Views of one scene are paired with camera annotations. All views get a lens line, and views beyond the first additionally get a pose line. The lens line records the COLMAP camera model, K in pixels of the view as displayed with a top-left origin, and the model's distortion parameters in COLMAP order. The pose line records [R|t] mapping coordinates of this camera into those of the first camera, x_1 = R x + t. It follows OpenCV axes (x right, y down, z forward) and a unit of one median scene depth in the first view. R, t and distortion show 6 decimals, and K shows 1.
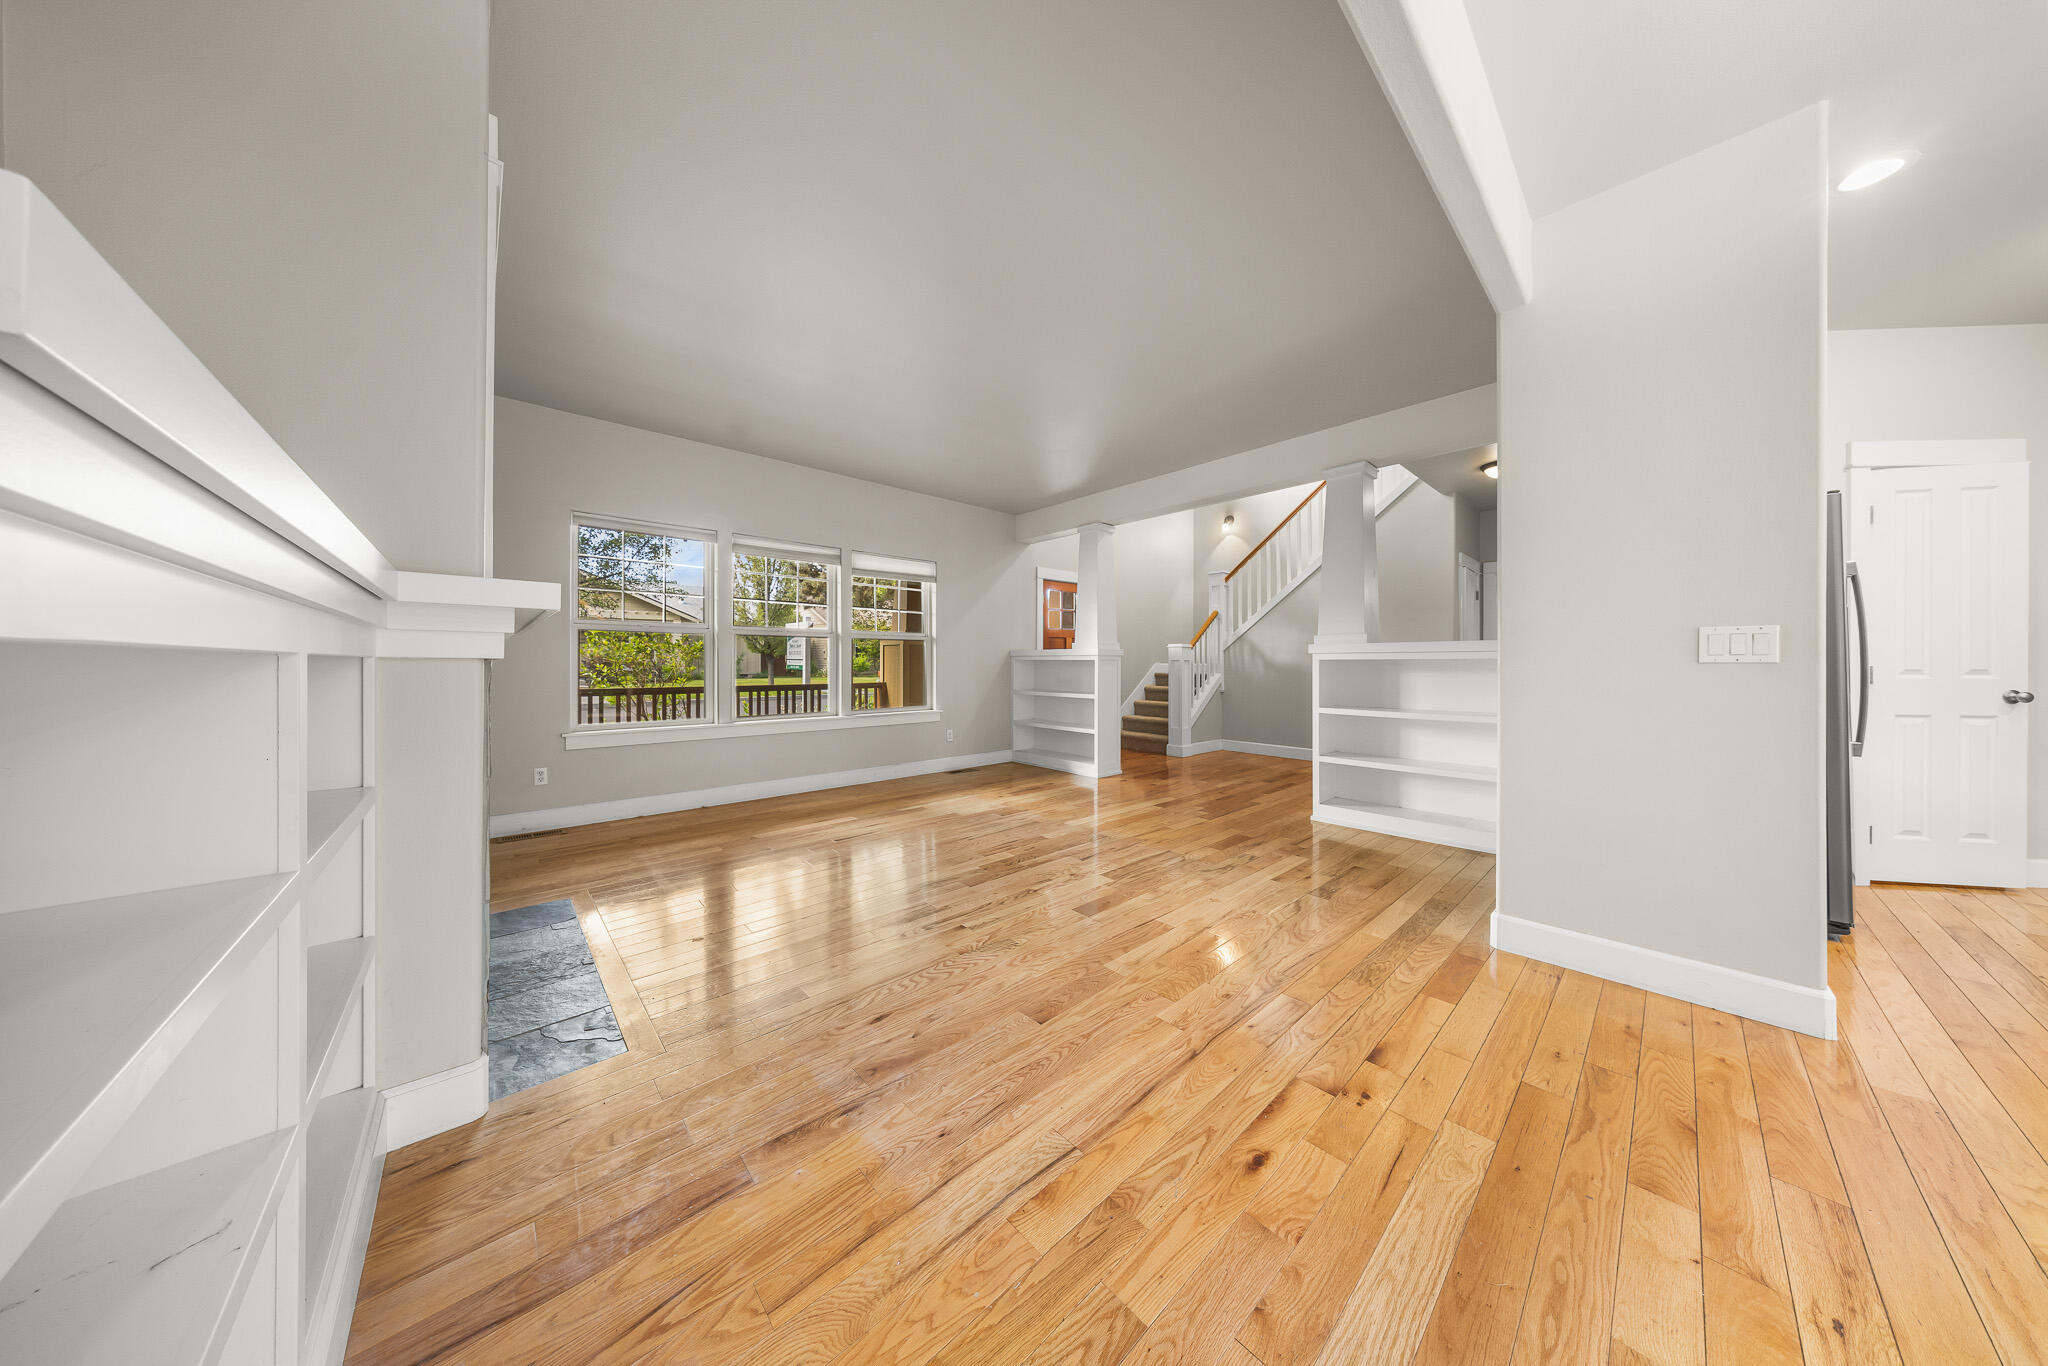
lens RADIAL K [[601.6, 0, 1022.0], [0, 601.6, 667.1], [0, 0, 1]] dist [0.001137, -0.000055]
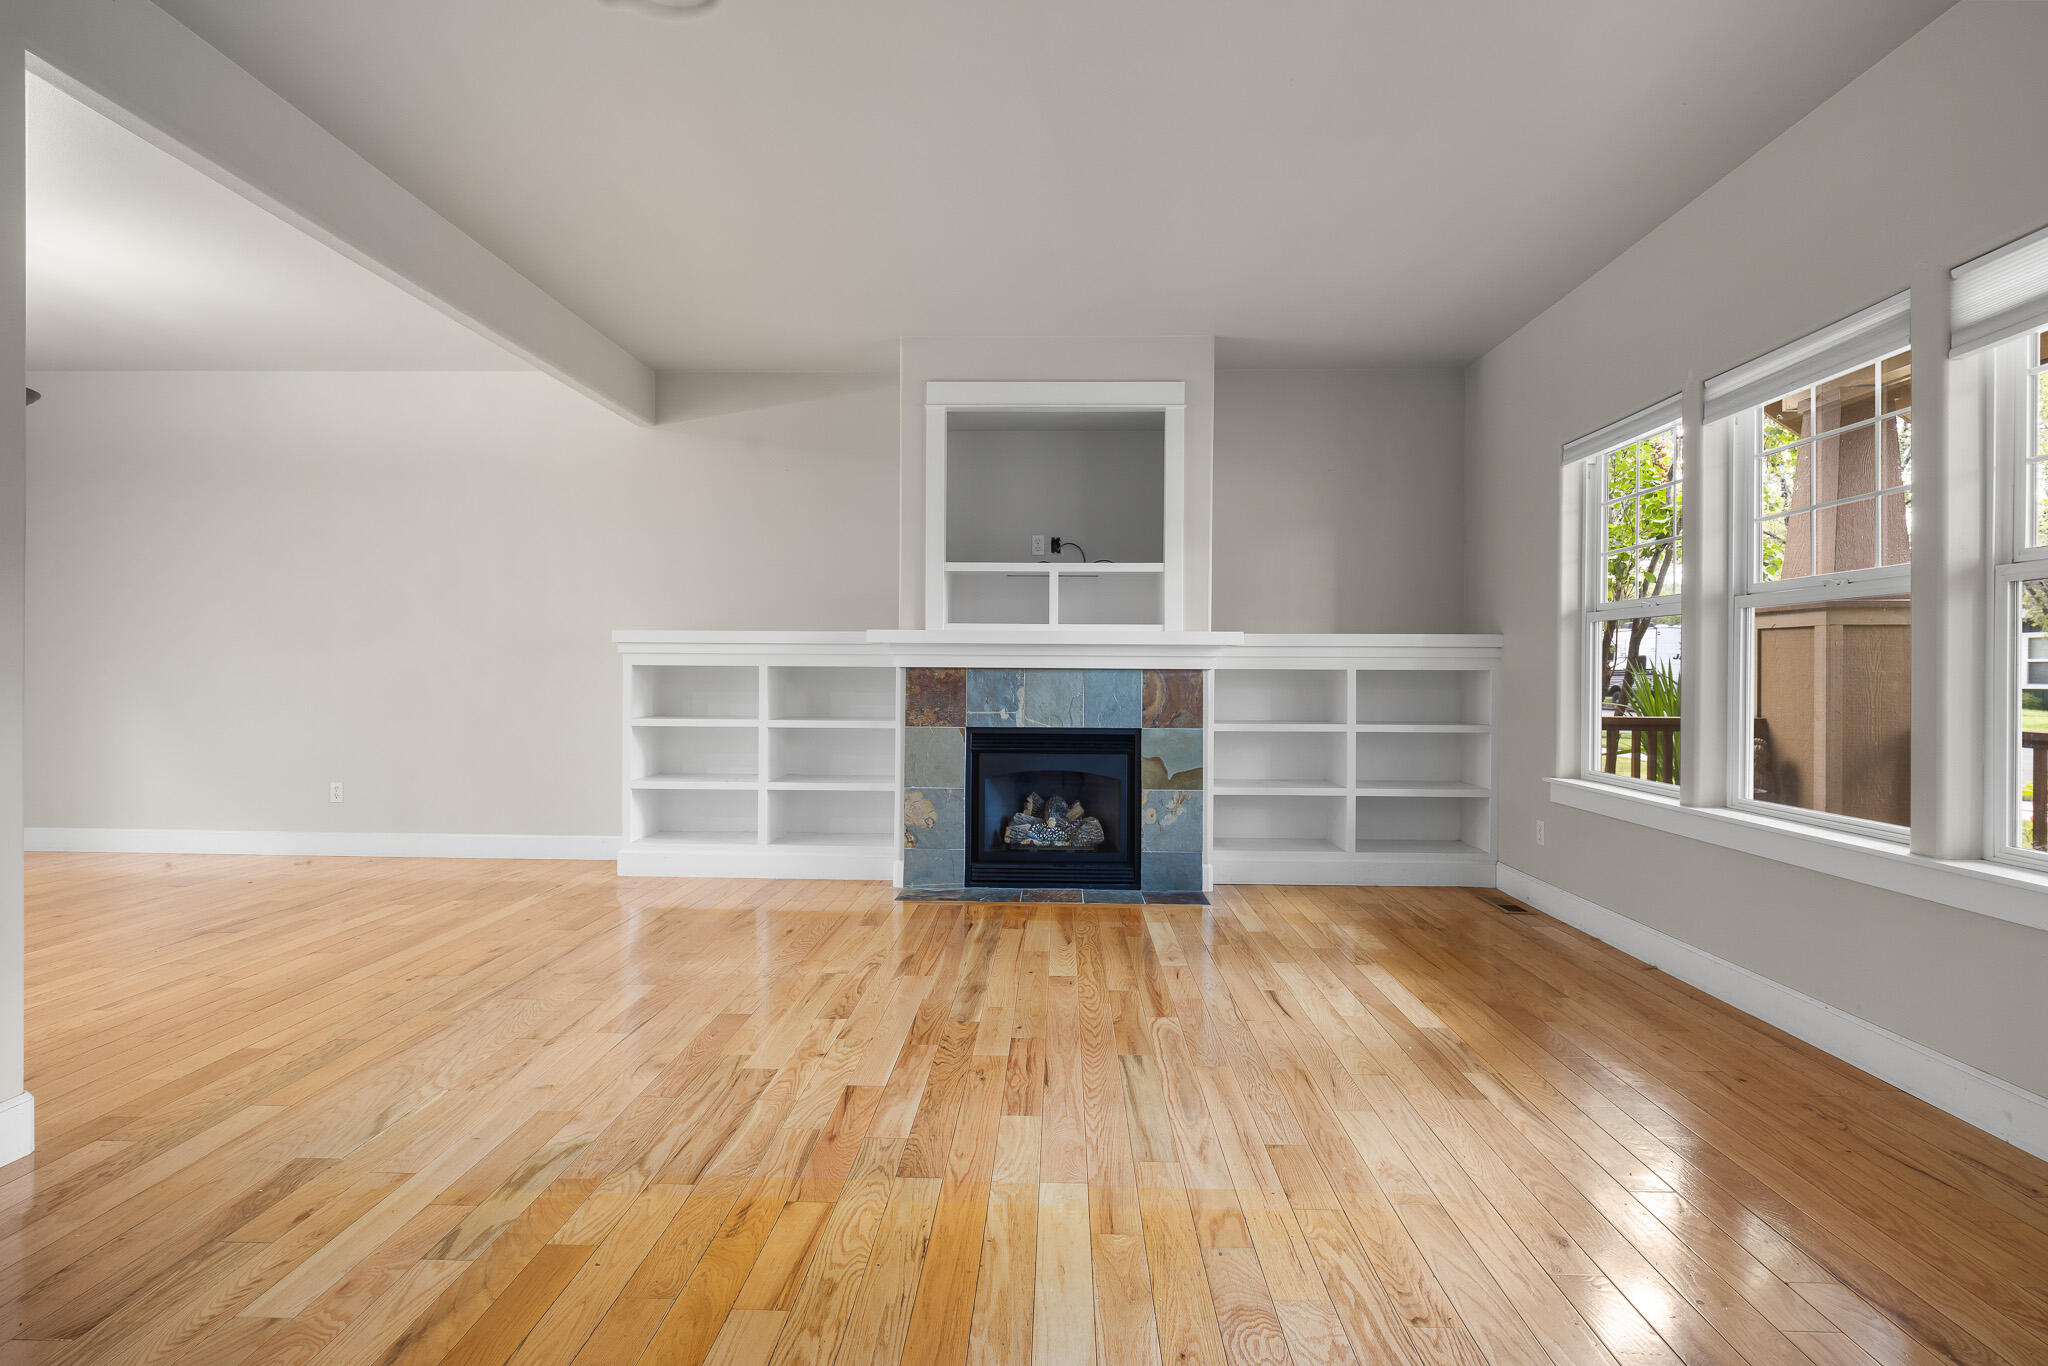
lens RADIAL K [[1035.7, 0, 1023.4], [0, 1035.7, 676.3], [0, 0, 1]] dist [-0.001307, -0.000482]
pose [[-0.702833, -0.004793, -0.711339, 0.593423], [-0.009722, 0.999949, 0.002868, -0.000060], [0.711289, 0.008931, -0.702843, 1.702159]]
